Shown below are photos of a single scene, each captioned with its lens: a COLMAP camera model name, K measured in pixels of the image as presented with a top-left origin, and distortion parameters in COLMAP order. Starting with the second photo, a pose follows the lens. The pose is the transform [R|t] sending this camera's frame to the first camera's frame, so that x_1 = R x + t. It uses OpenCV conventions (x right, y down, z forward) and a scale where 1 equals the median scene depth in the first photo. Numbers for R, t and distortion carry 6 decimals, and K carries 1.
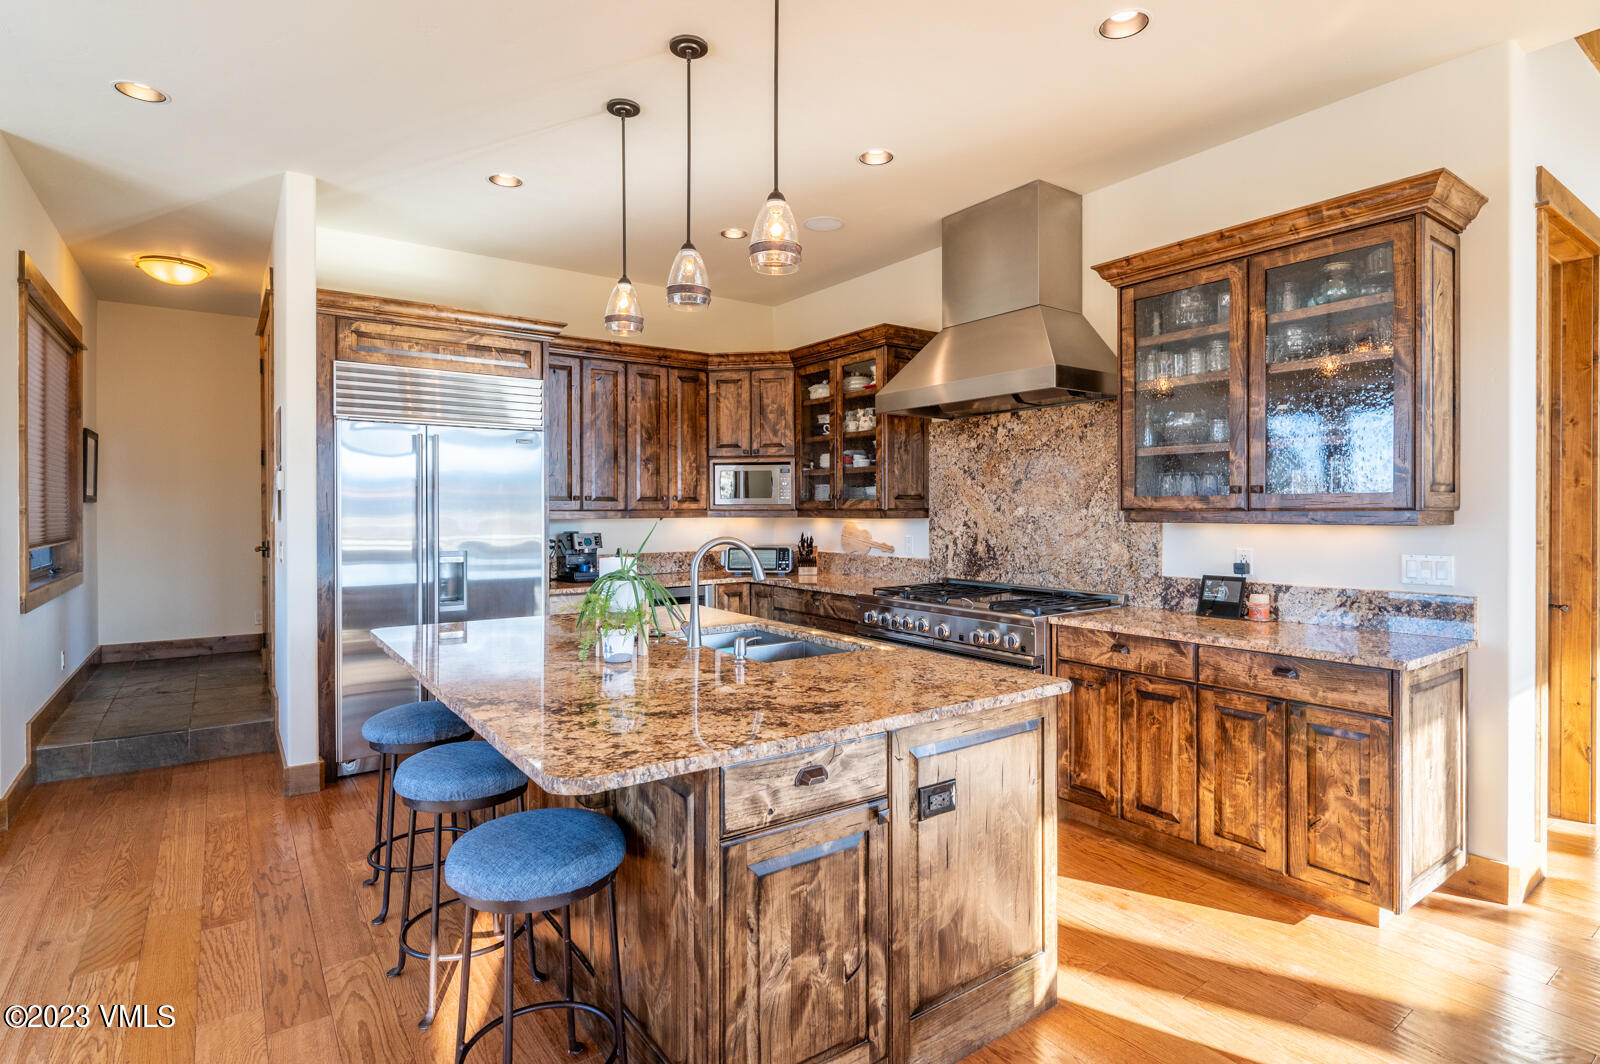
lens RADIAL K [[821.8, 0, 805.4], [0, 821.8, 513.4], [0, 0, 1]] dist [-0.000992, -0.000100]
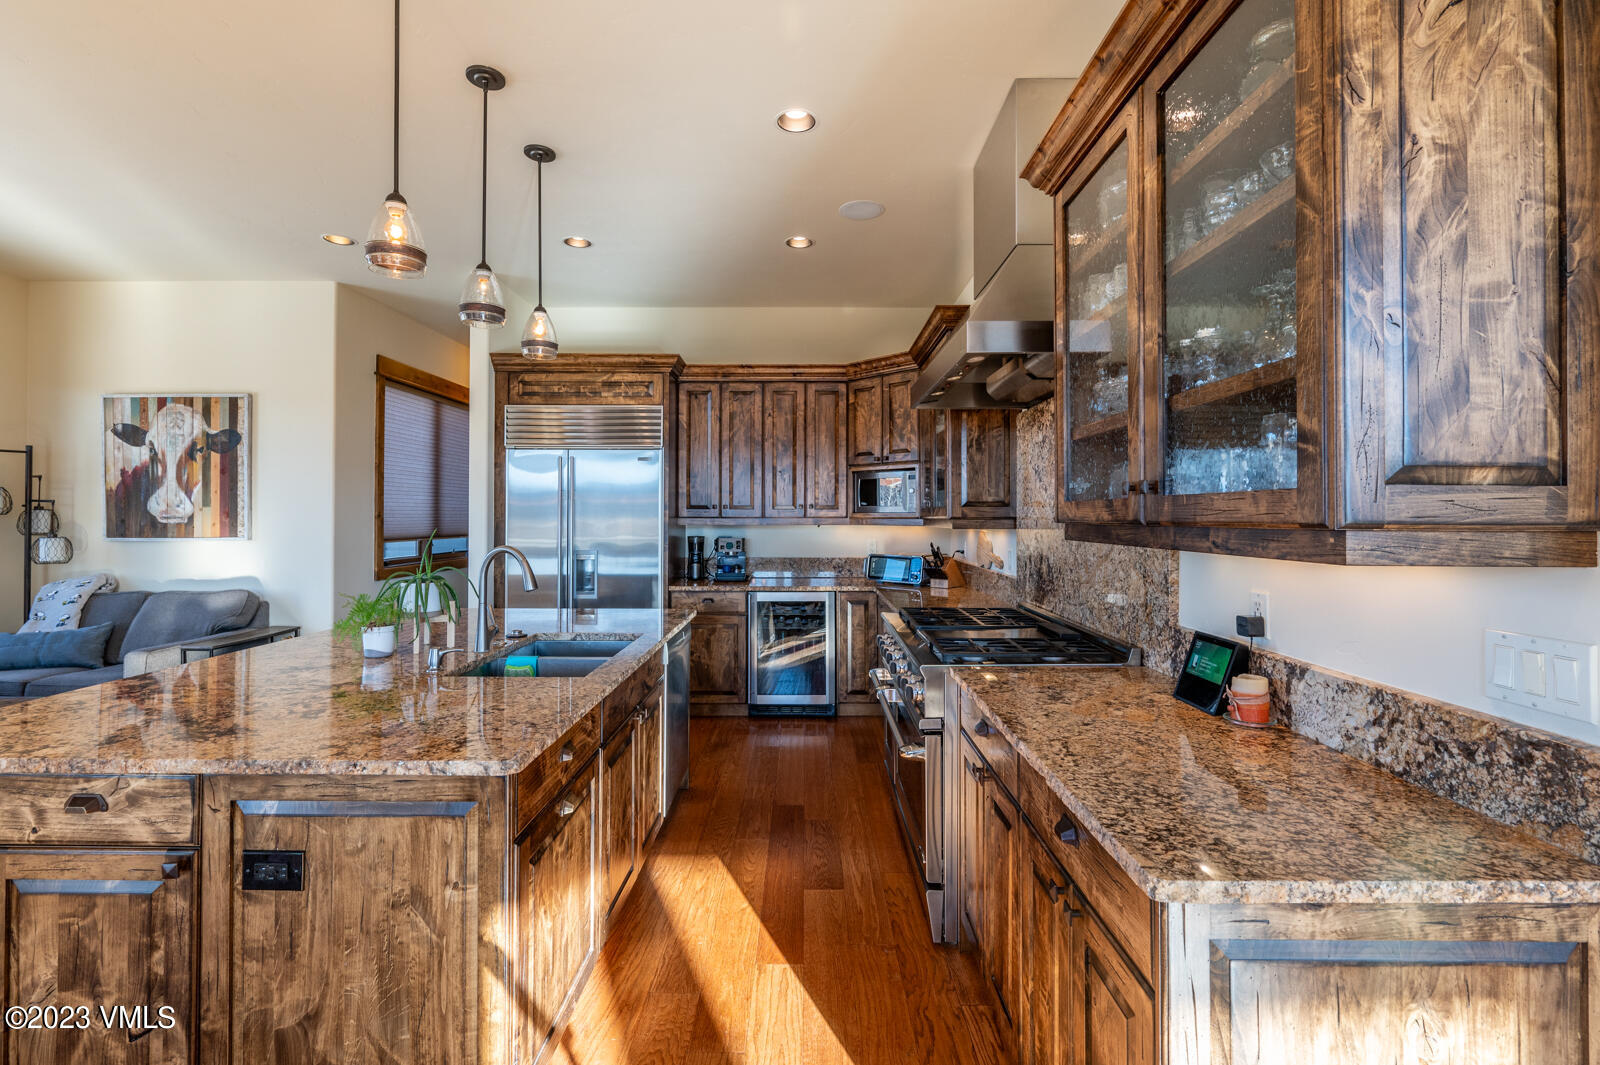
lens RADIAL K [[706.9, 0, 798.0], [0, 706.9, 510.2], [0, 0, 1]] dist [-0.000950, 0.000397]
pose [[0.801860, -0.001322, -0.597510, 0.474357], [-0.005929, 0.999931, -0.010170, -0.005547], [0.597482, 0.011698, 0.801797, 0.345964]]
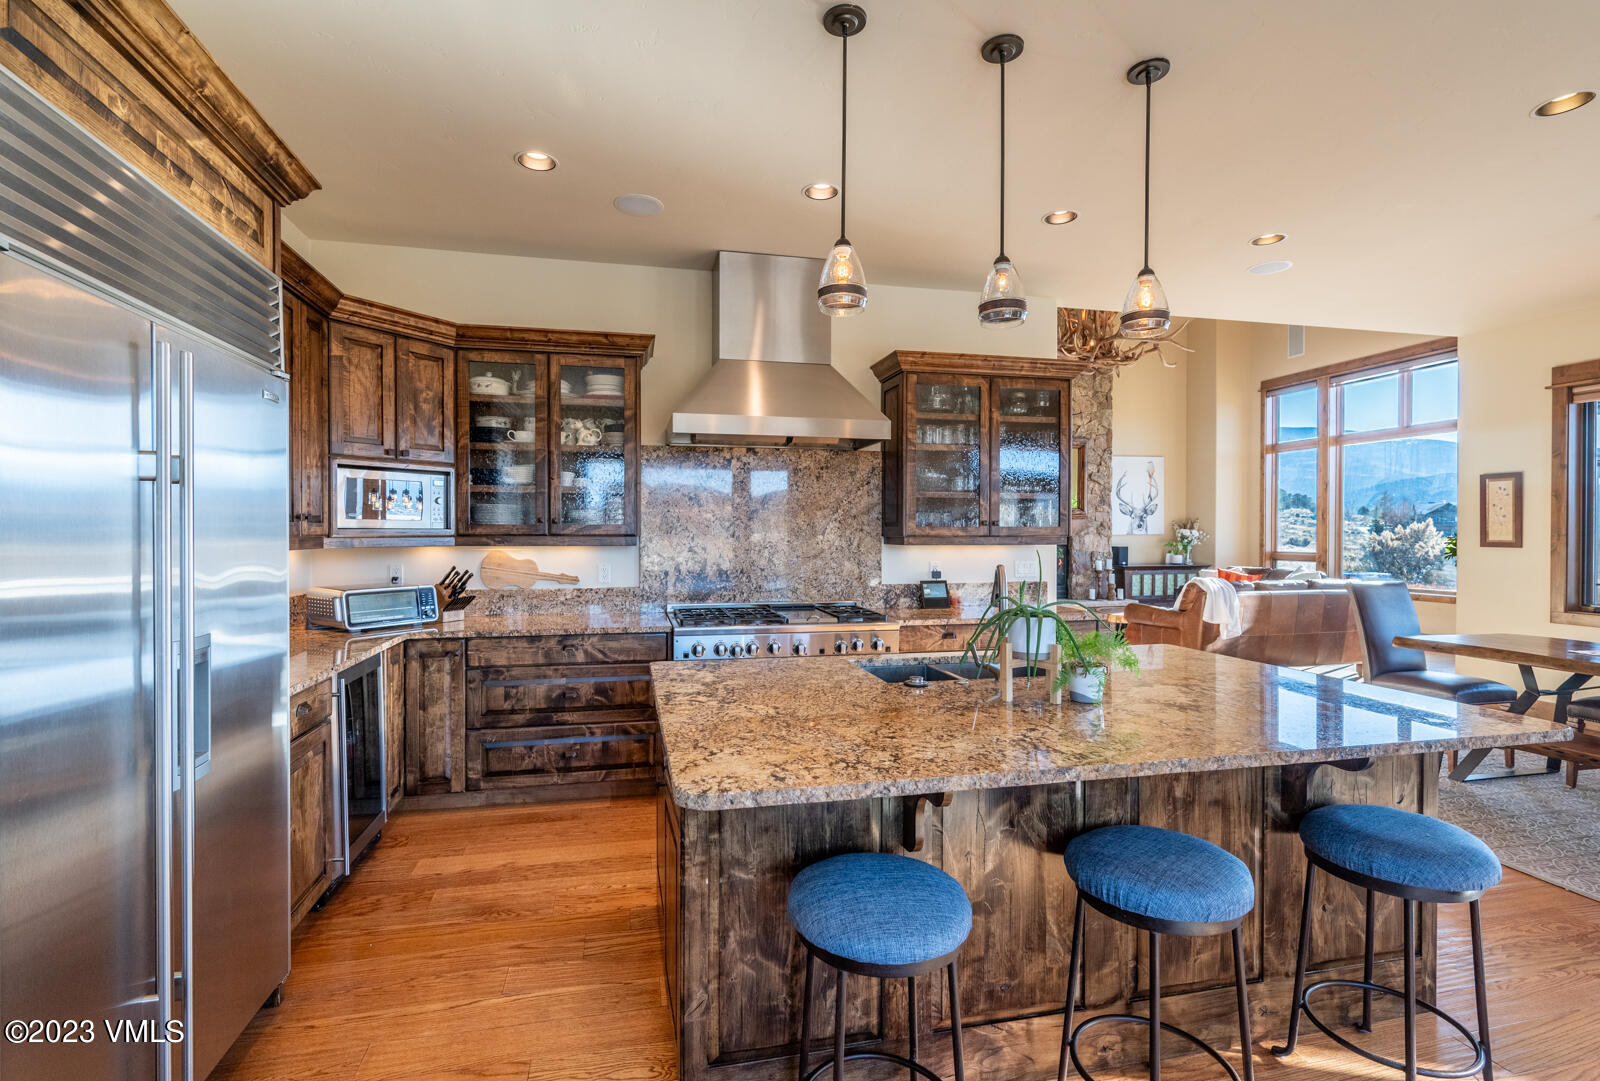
lens RADIAL K [[723.4, 0, 800.0], [0, 723.4, 540.5], [0, 0, 1]] dist [0.010080, -0.007483]
pose [[0.390410, -0.008025, 0.920606, -0.659752], [0.002893, 0.999968, 0.007490, -0.005739], [-0.920637, -0.000261, 0.390420, 0.588336]]
